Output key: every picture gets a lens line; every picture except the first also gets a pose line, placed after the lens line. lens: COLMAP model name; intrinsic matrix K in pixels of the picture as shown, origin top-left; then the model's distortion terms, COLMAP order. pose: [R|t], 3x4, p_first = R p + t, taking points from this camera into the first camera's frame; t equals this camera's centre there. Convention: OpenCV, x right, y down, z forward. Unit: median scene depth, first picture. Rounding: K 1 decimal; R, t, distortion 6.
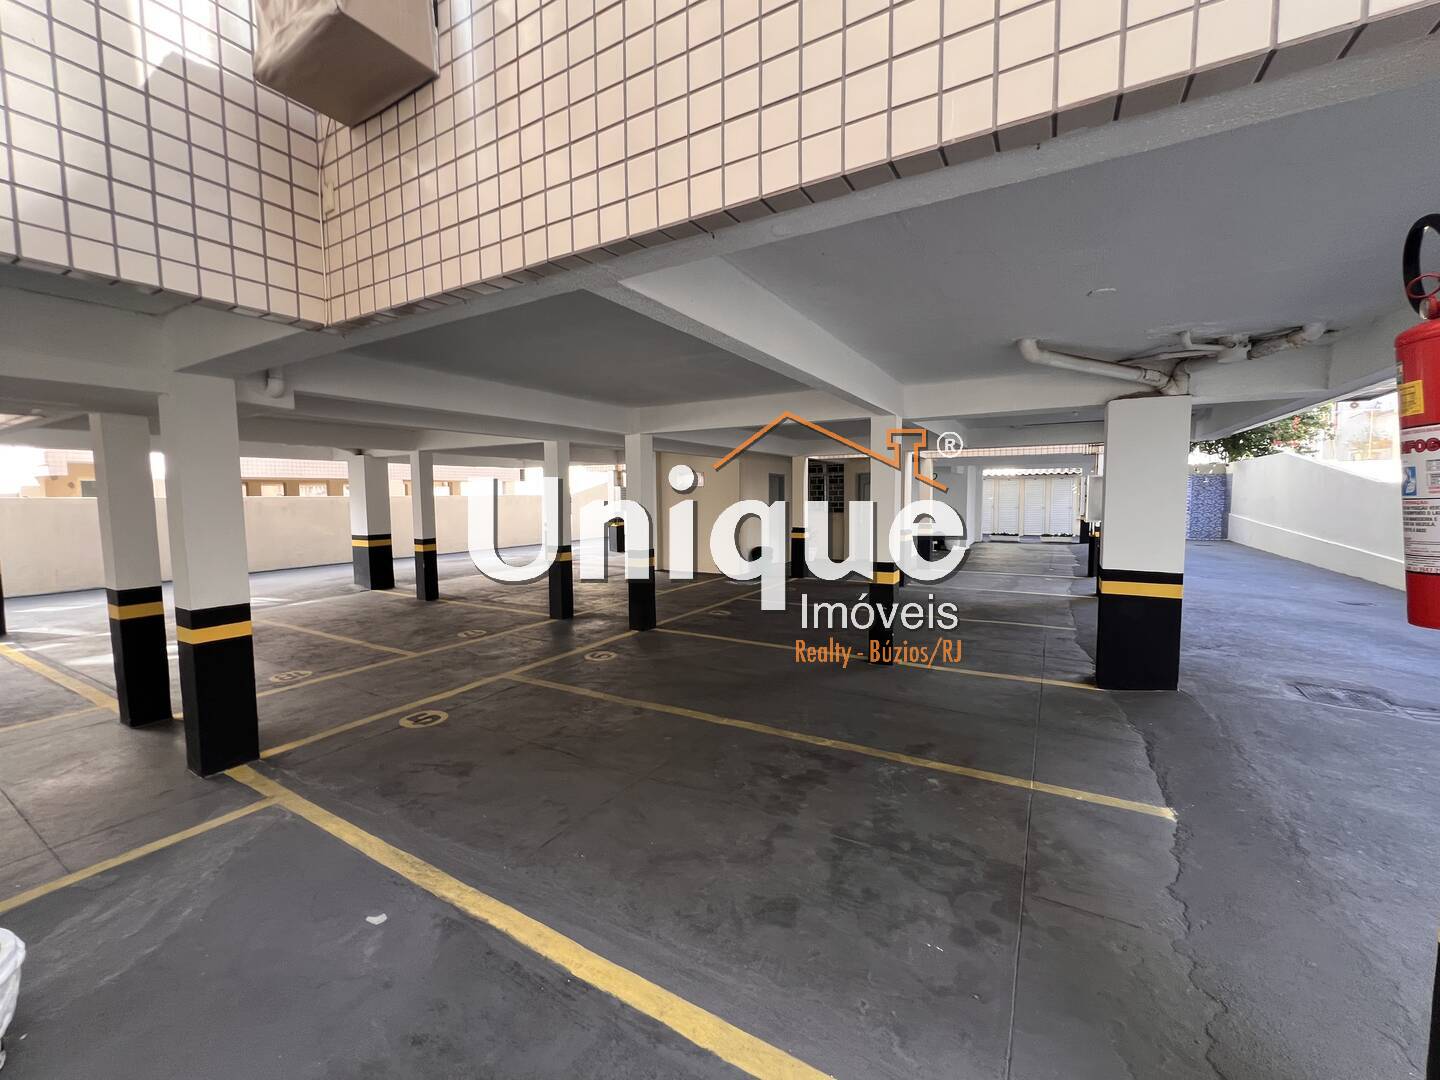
lens RADIAL K [[575.6, 0, 720.0], [0, 575.6, 540.0], [0, 0, 1]] dist [-0.002817, 0.000117]
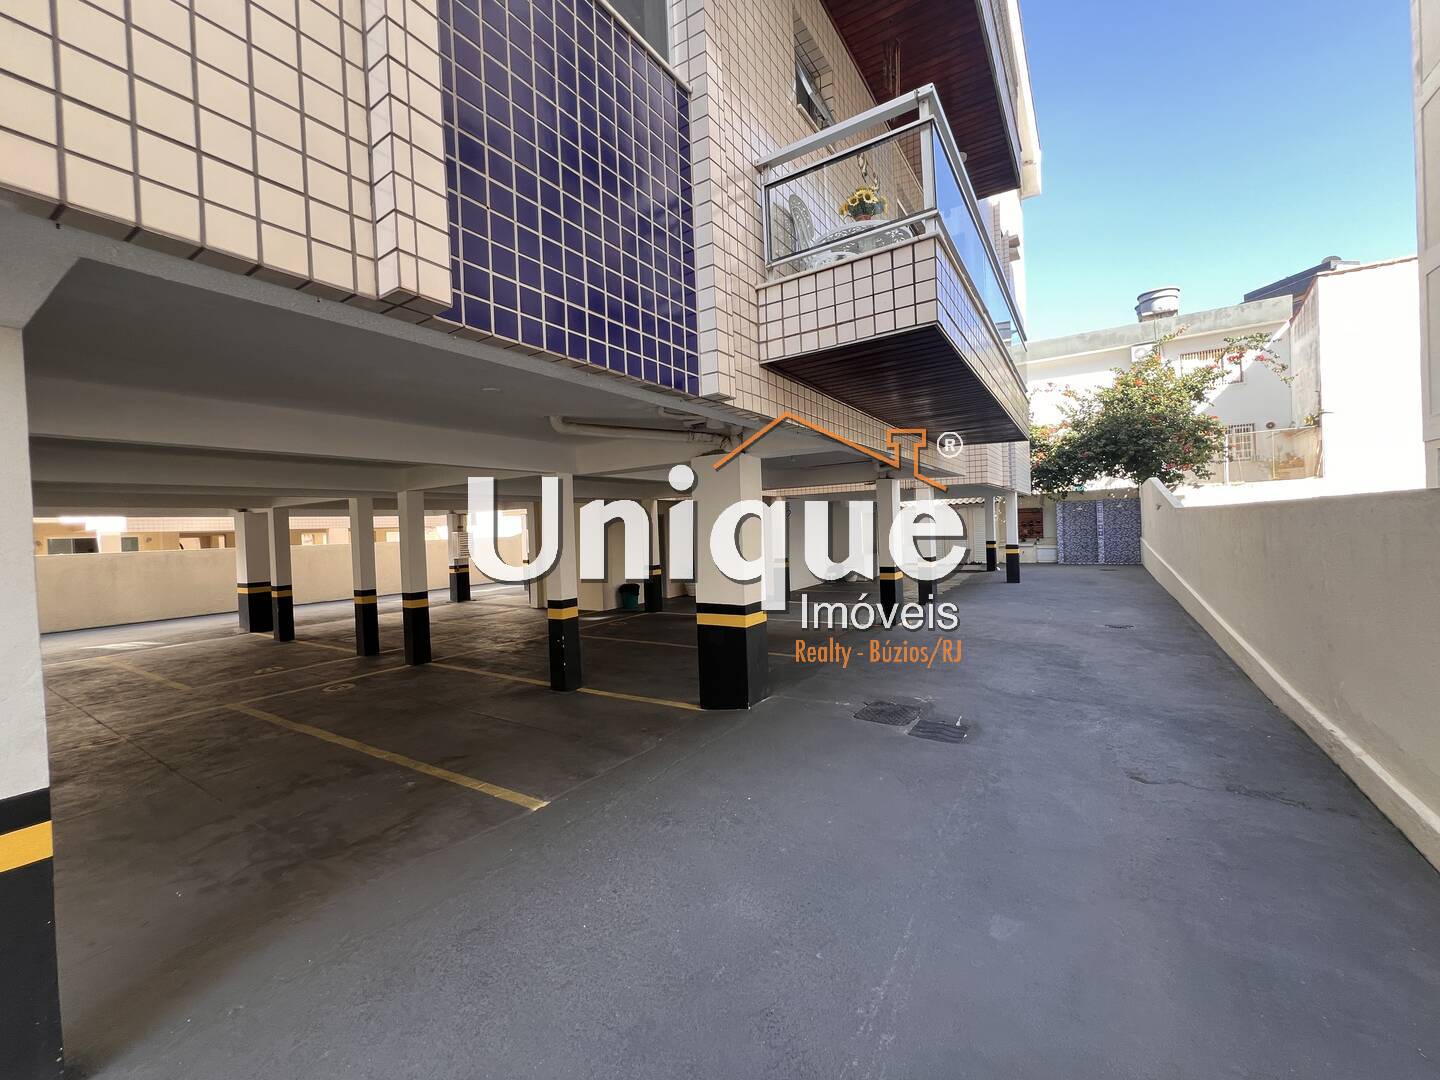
lens RADIAL K [[575.6, 0, 720.0], [0, 575.6, 540.0], [0, 0, 1]] dist [-0.002817, 0.000117]
pose [[0.998280, -0.029201, -0.050828, 0.938632], [0.026198, 0.997927, -0.058777, -0.005736], [0.052439, 0.057345, 0.996976, -0.176769]]
